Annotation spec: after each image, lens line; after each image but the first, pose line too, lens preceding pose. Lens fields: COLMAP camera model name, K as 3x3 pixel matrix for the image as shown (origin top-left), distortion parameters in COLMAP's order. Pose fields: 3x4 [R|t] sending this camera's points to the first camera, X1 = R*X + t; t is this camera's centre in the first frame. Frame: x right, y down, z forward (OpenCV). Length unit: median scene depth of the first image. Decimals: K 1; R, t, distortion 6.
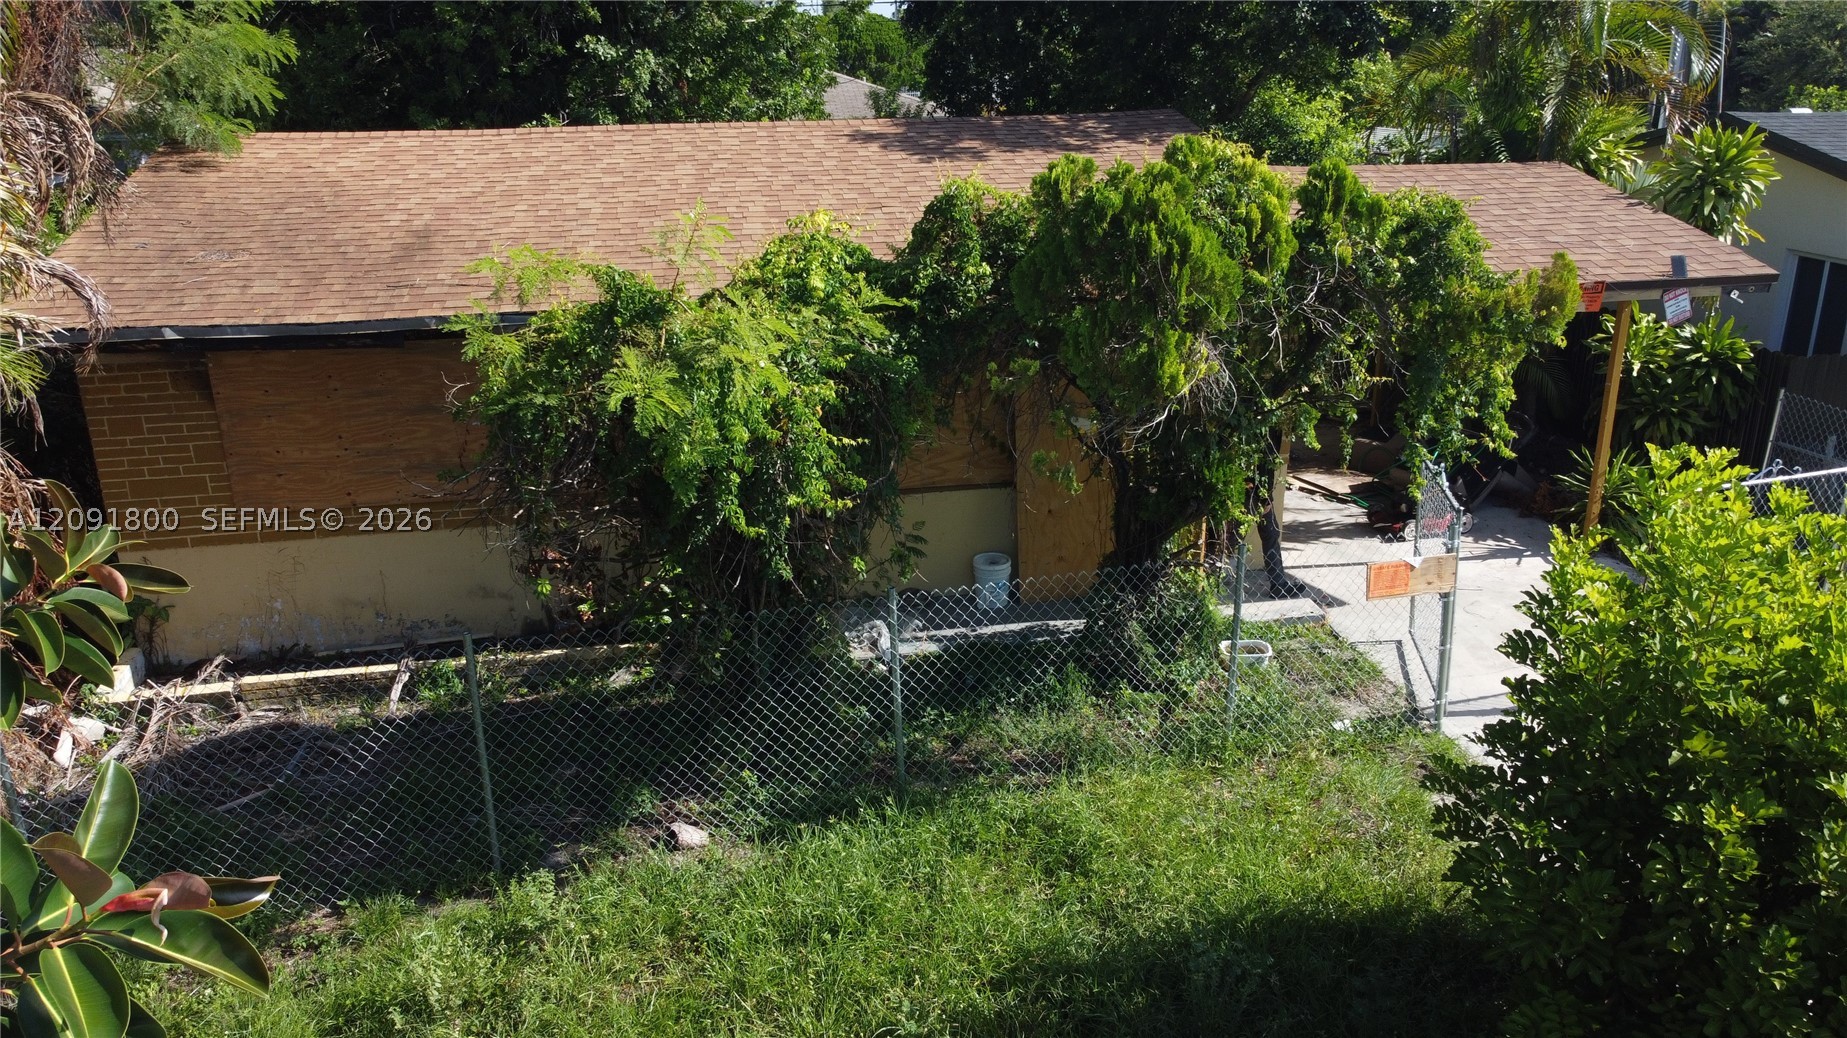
lens RADIAL K [[1413.4, 0, 925.8], [0, 1413.4, 523.9], [0, 0, 1]] dist [-0.010484, 0.006462]
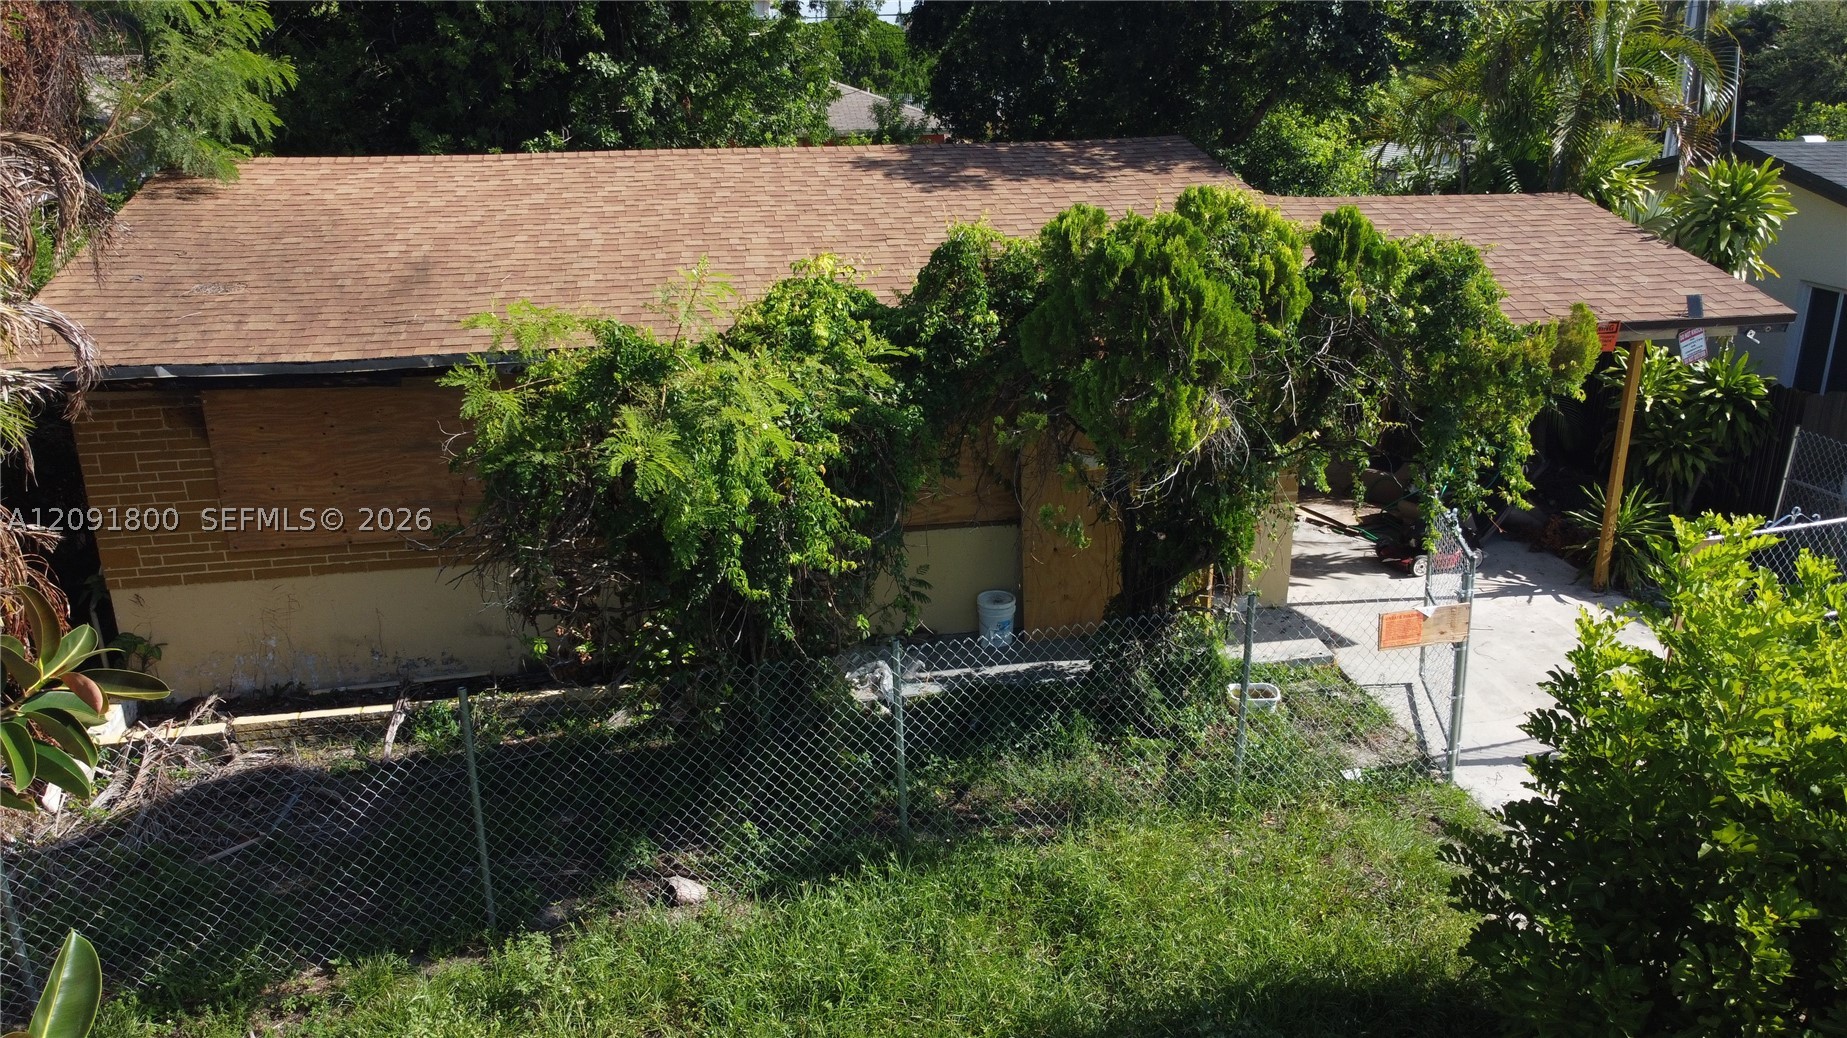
lens RADIAL K [[1413.4, 0, 926.3], [0, 1413.4, 522.9], [0, 0, 1]] dist [-0.010484, 0.006462]
pose [[0.999988, 0.004913, -0.000353, -0.002572], [-0.004914, 0.999985, -0.002486, -0.030010], [0.000341, 0.002488, 0.999997, 0.016385]]
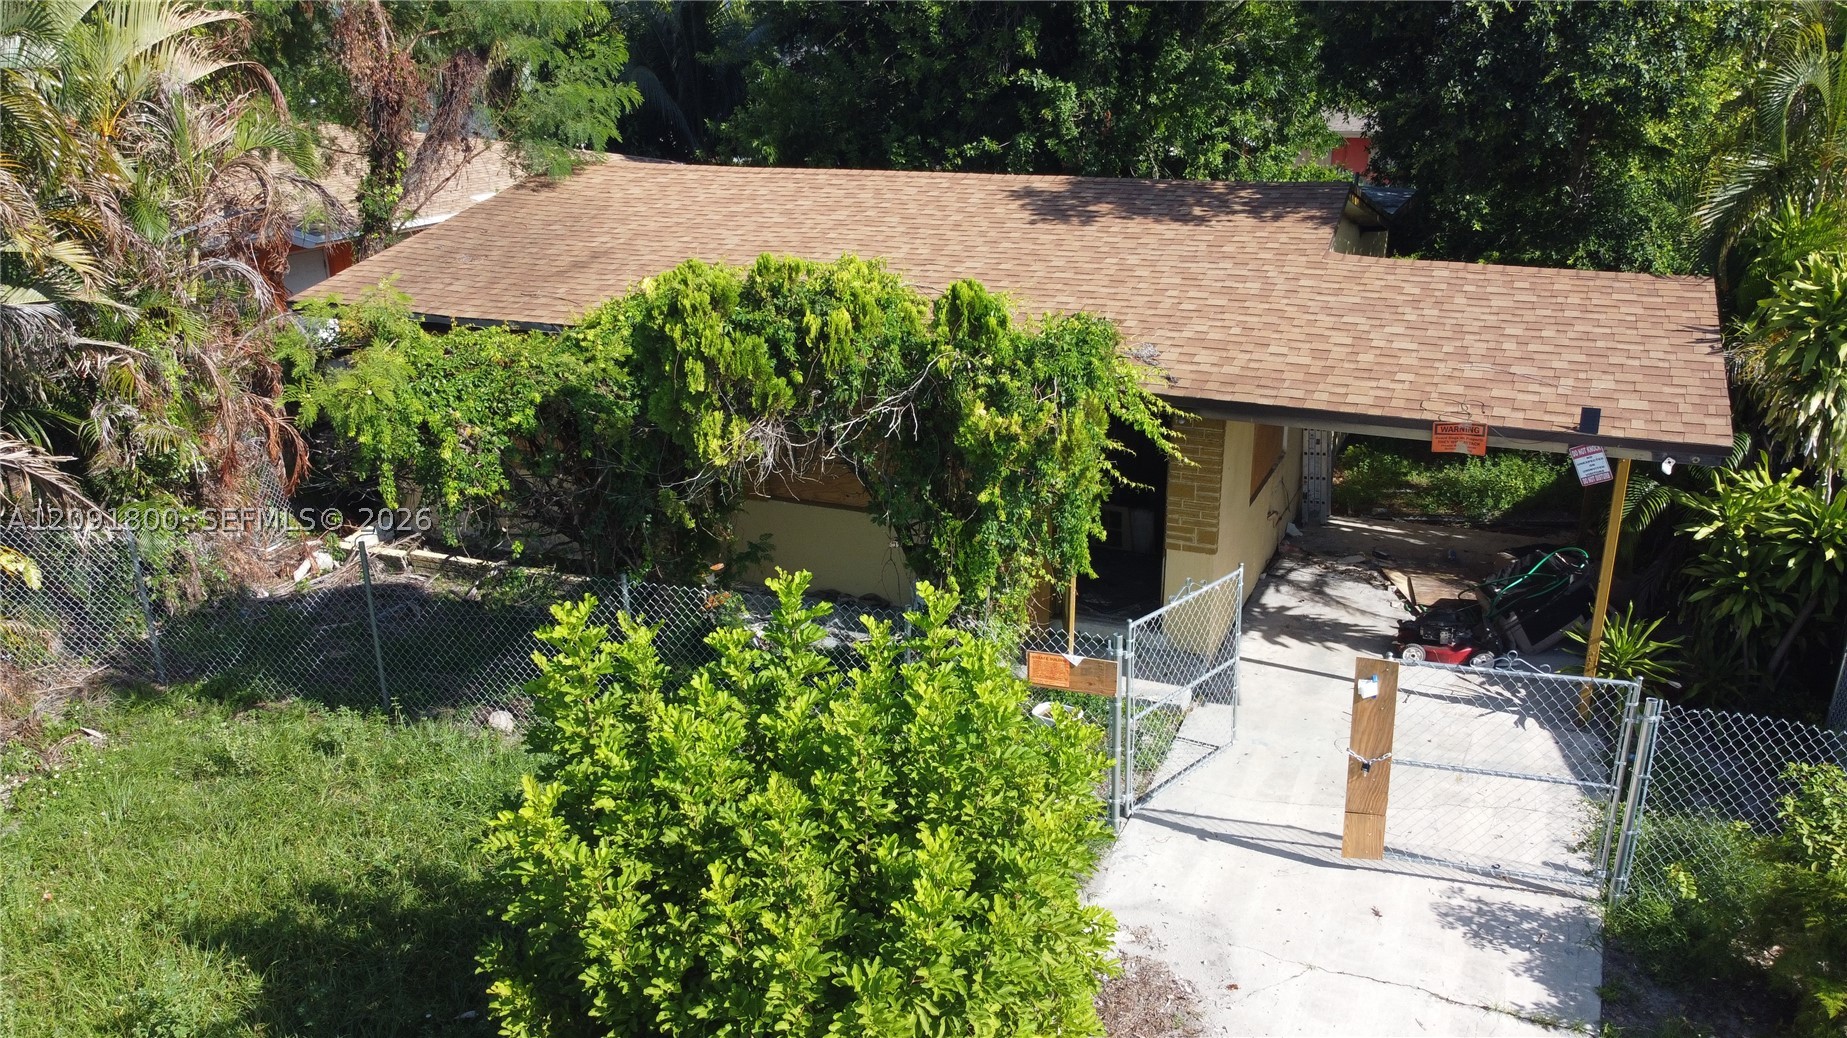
lens RADIAL K [[1413.4, 0, 926.4], [0, 1413.4, 521.5], [0, 0, 1]] dist [-0.010484, 0.006462]
pose [[0.831093, 0.189128, -0.522986, 0.770978], [-0.180153, 0.981246, 0.068563, -0.124056], [0.526145, 0.037235, 0.849579, 0.043172]]
